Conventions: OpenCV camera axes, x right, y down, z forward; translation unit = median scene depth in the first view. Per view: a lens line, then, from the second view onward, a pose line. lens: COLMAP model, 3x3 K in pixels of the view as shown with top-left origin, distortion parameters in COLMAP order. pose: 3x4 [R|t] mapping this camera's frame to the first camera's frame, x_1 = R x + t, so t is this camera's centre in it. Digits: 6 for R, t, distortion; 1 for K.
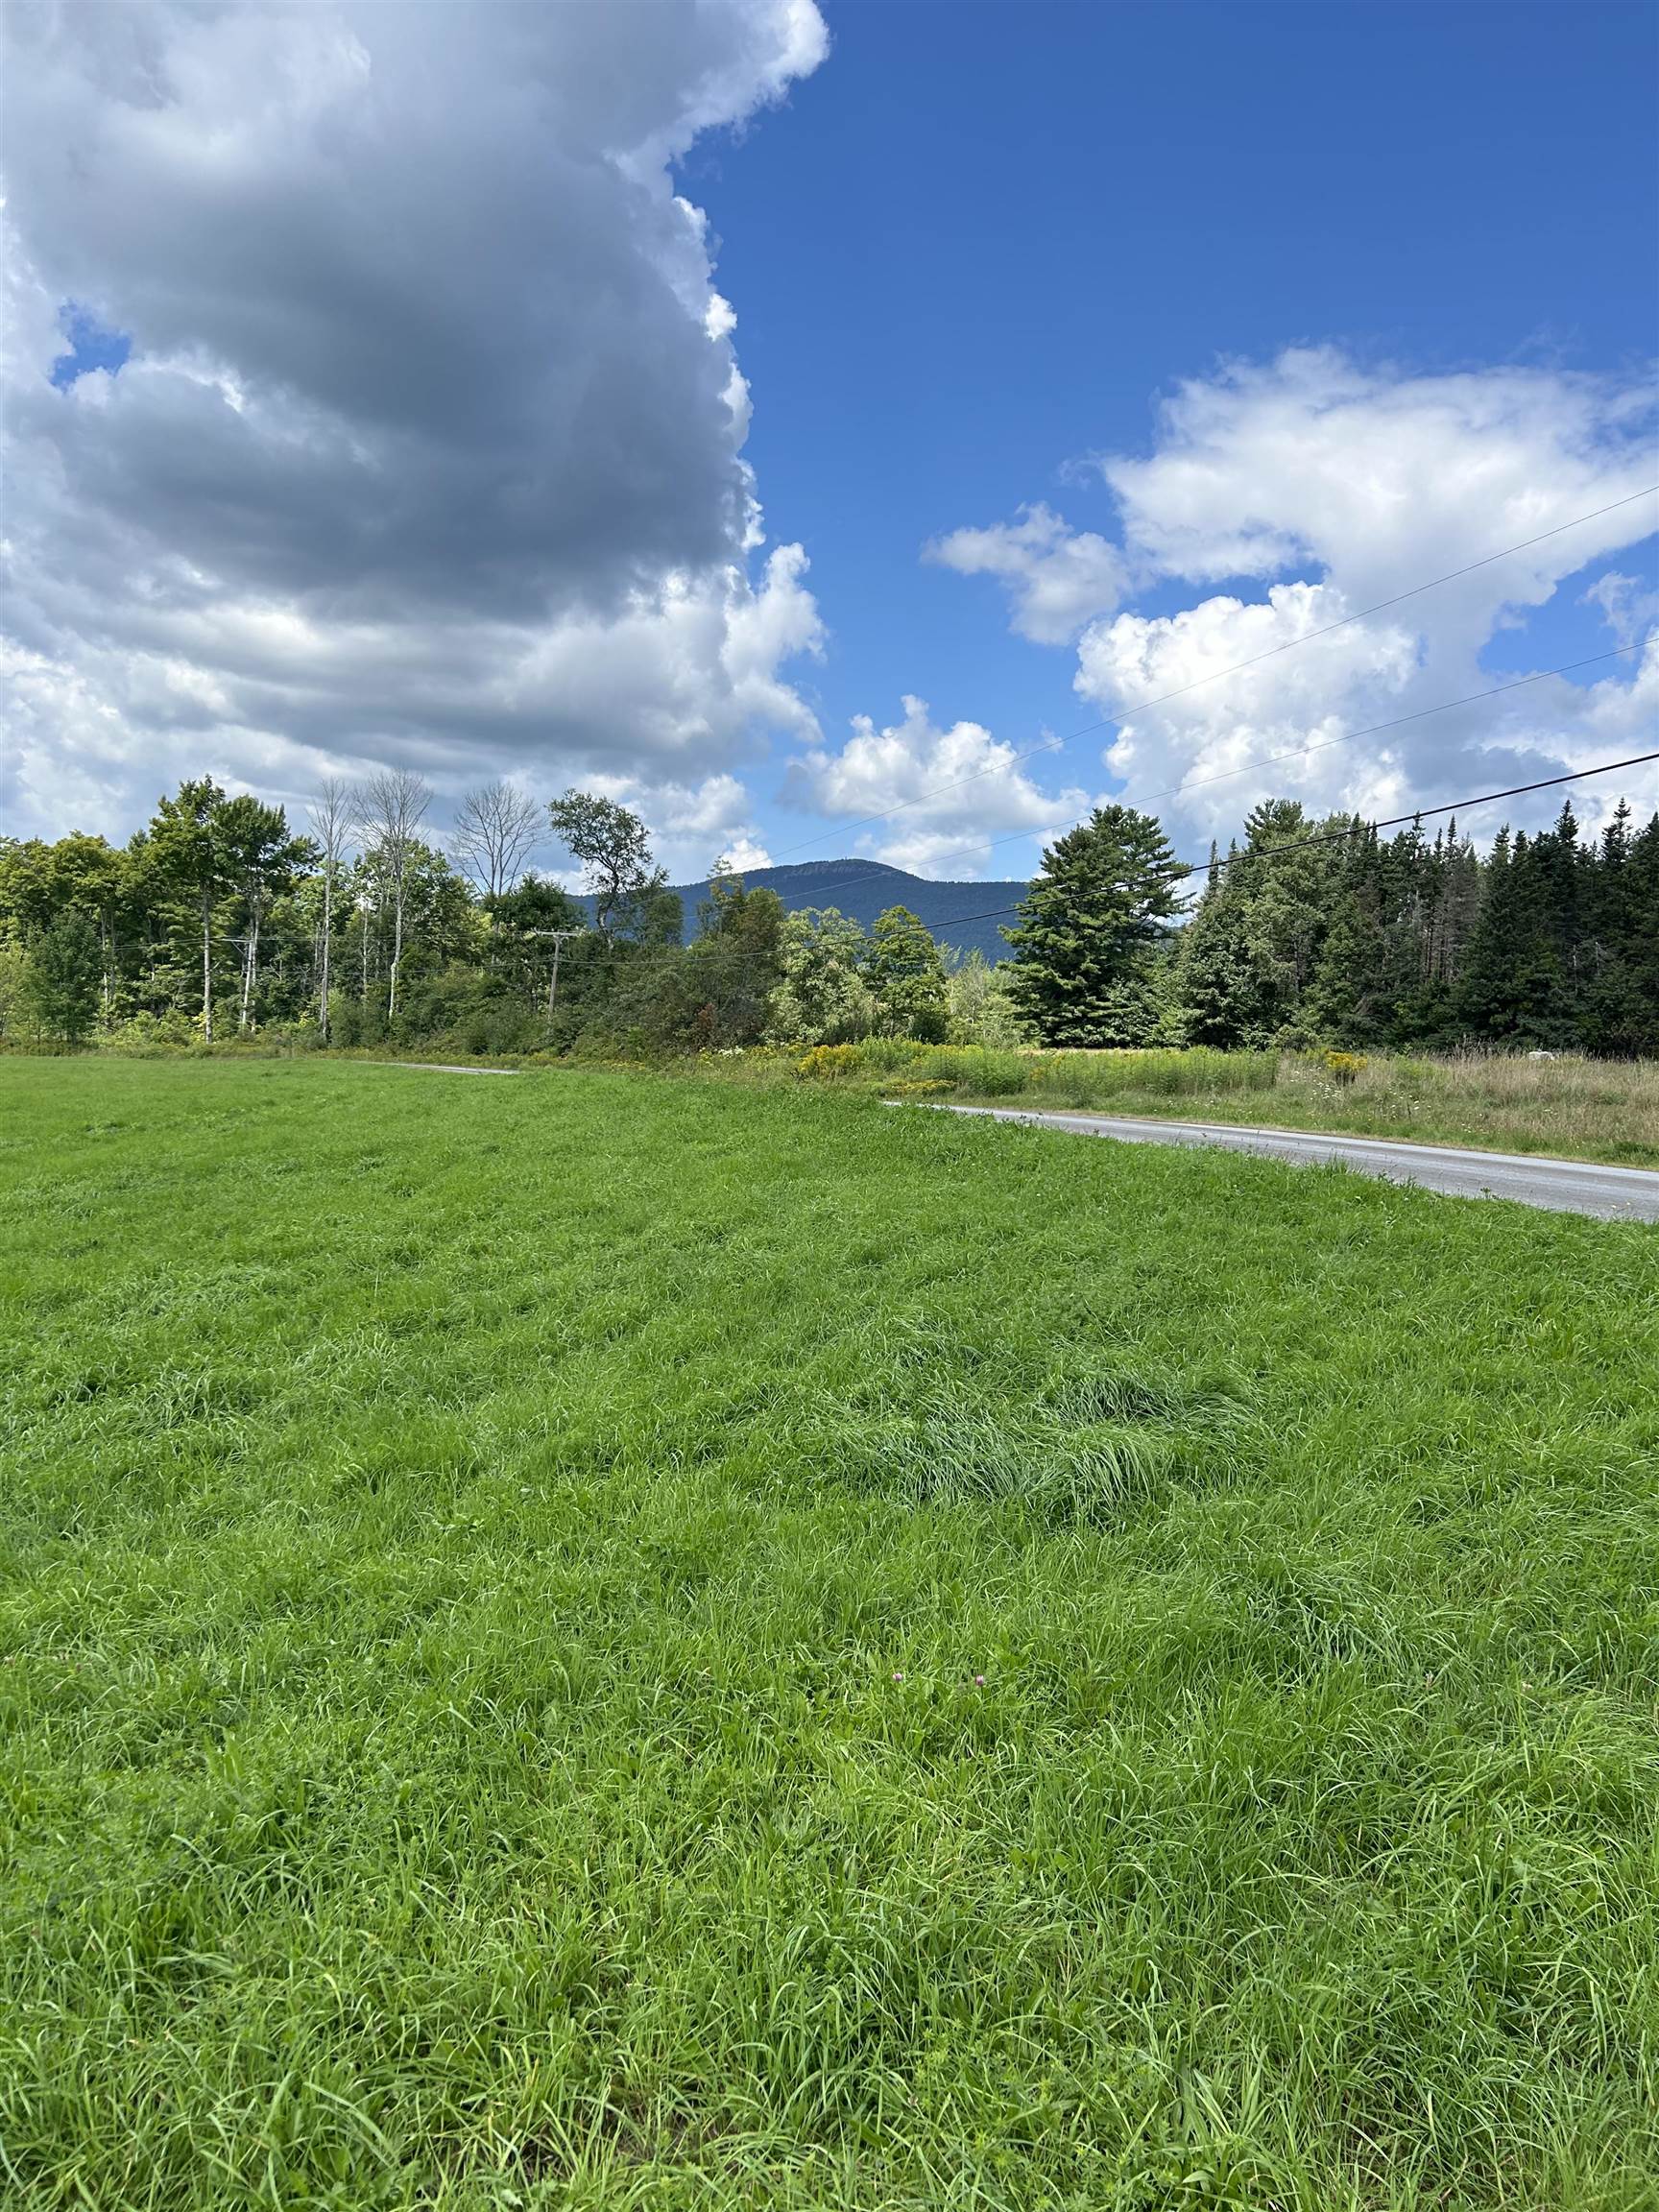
lens RADIAL K [[1673.1, 0, 829.5], [0, 1673.1, 1106.0], [0, 0, 1]] dist [0.000989, -0.180980]
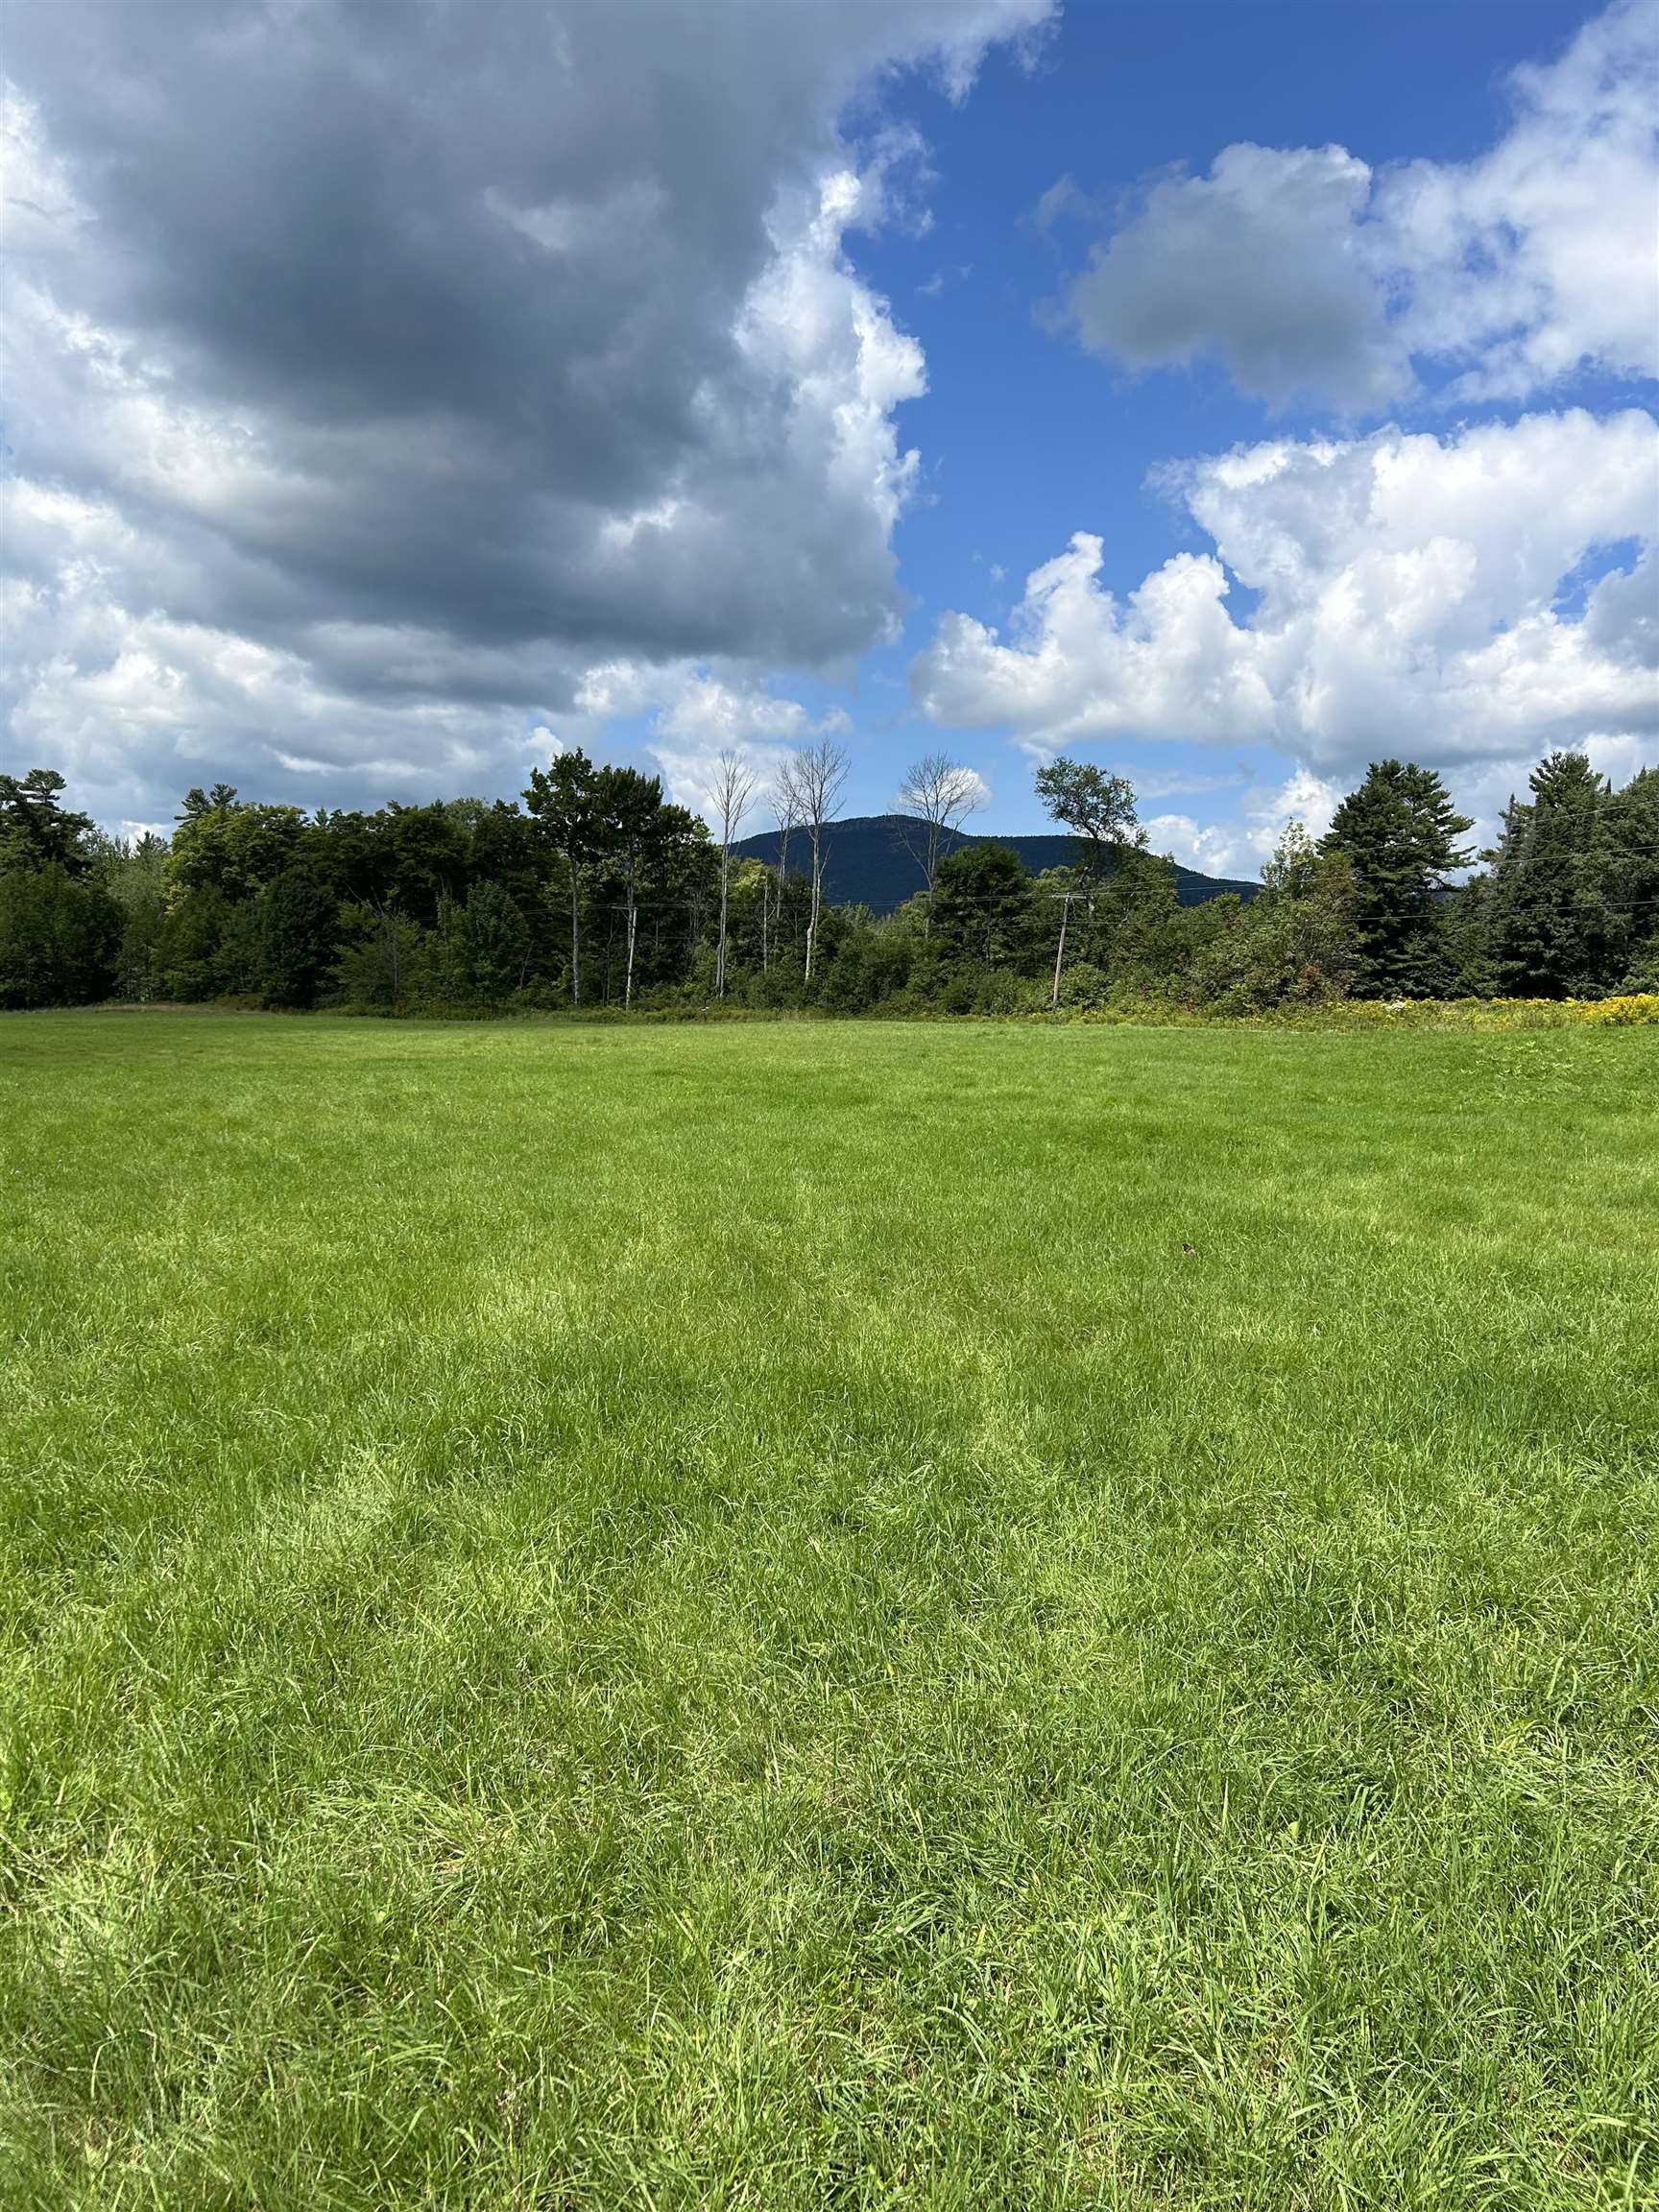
lens RADIAL K [[1673.1, 0, 829.5], [0, 1673.1, 1106.0], [0, 0, 1]] dist [0.000989, -0.180980]
pose [[0.999018, -0.011504, -0.042786, -0.156851], [0.012596, 0.999600, 0.025332, -0.000575], [0.042478, -0.025846, 0.998763, -0.031358]]
